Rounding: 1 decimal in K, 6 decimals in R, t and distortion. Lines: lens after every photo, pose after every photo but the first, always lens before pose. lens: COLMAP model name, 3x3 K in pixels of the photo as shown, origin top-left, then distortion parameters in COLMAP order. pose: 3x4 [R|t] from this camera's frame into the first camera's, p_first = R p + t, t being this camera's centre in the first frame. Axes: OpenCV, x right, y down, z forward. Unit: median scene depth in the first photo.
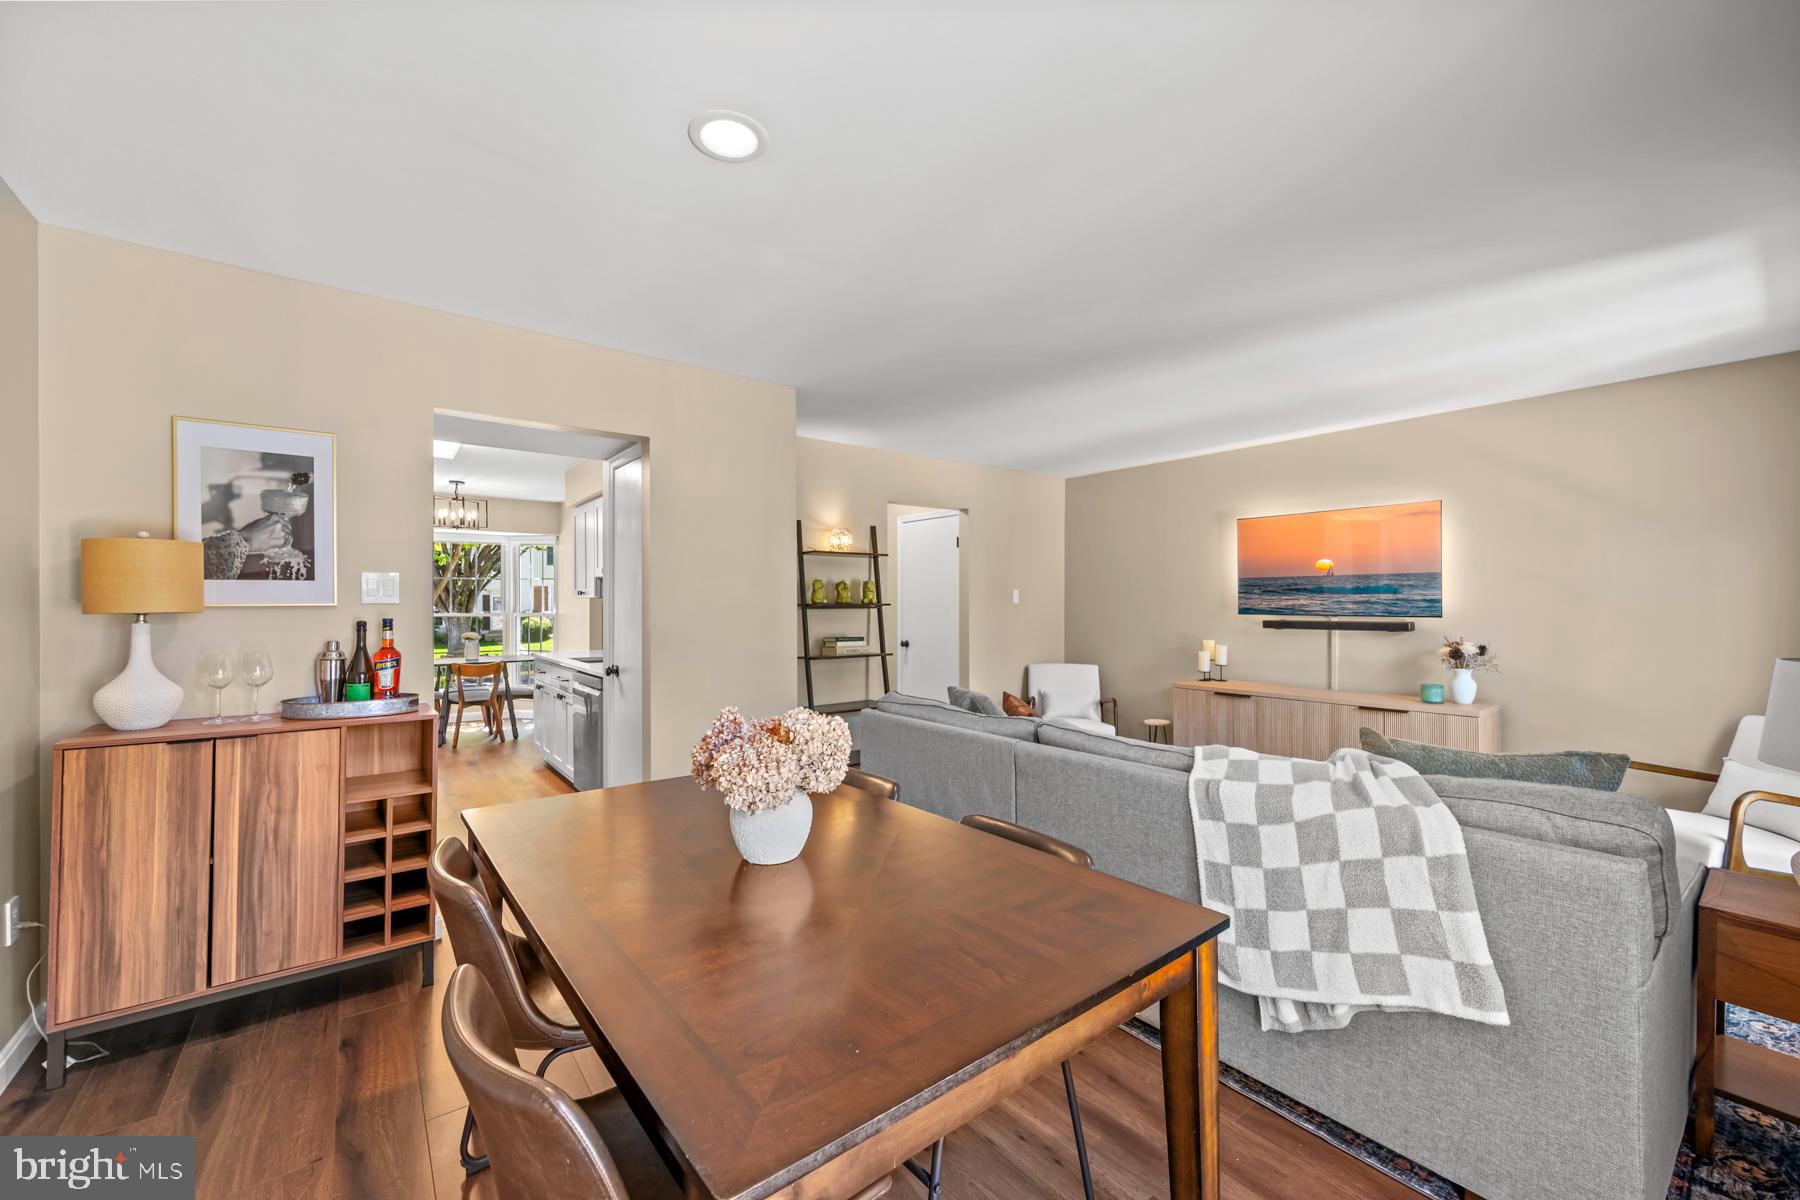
lens RADIAL K [[708.1, 0, 898.2], [0, 708.1, 600.0], [0, 0, 1]] dist [0.003407, -0.001485]
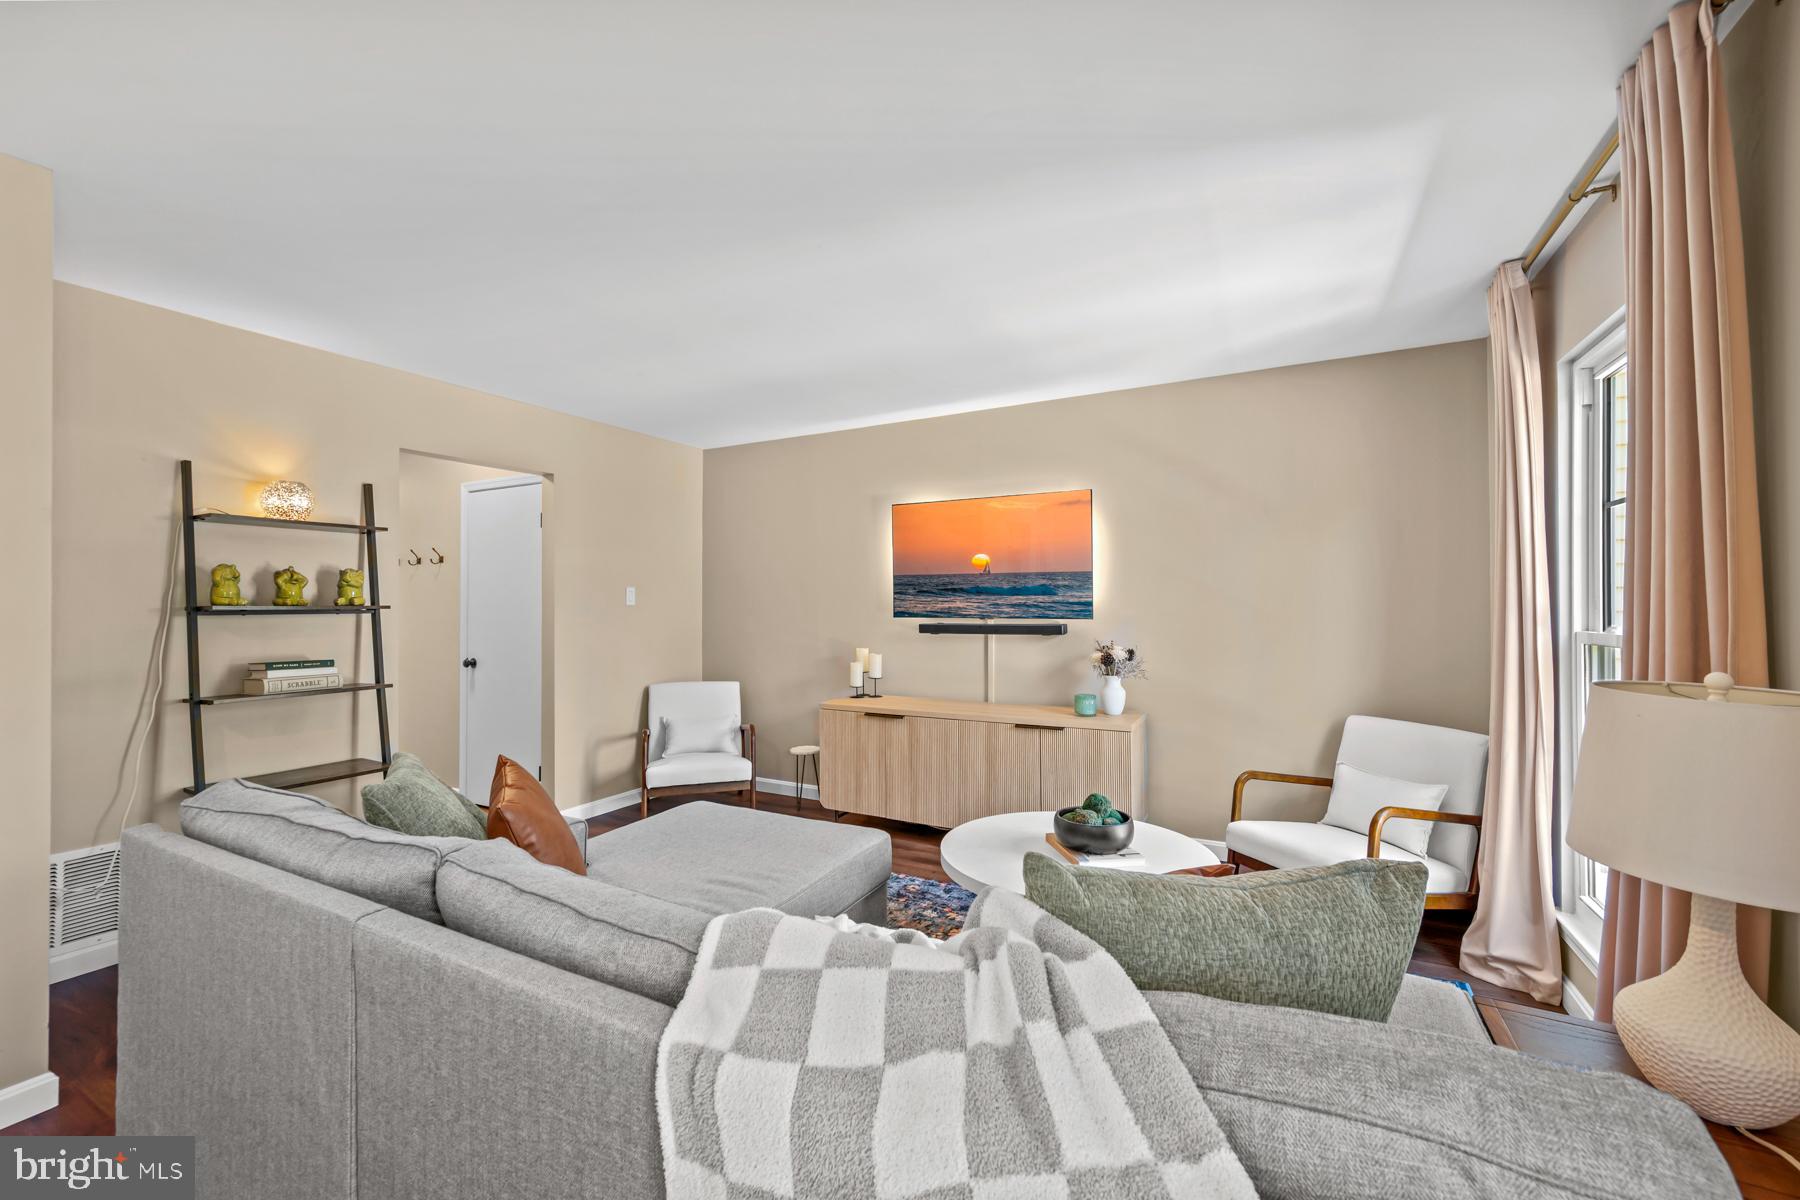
lens RADIAL K [[708.1, 0, 894.9], [0, 708.1, 600.2], [0, 0, 1]] dist [0.003407, -0.001485]
pose [[0.916626, 0.000287, 0.399747, 0.154045], [0.001377, 0.999992, -0.003875, 0.003253], [-0.399744, 0.004103, 0.916617, 0.241846]]
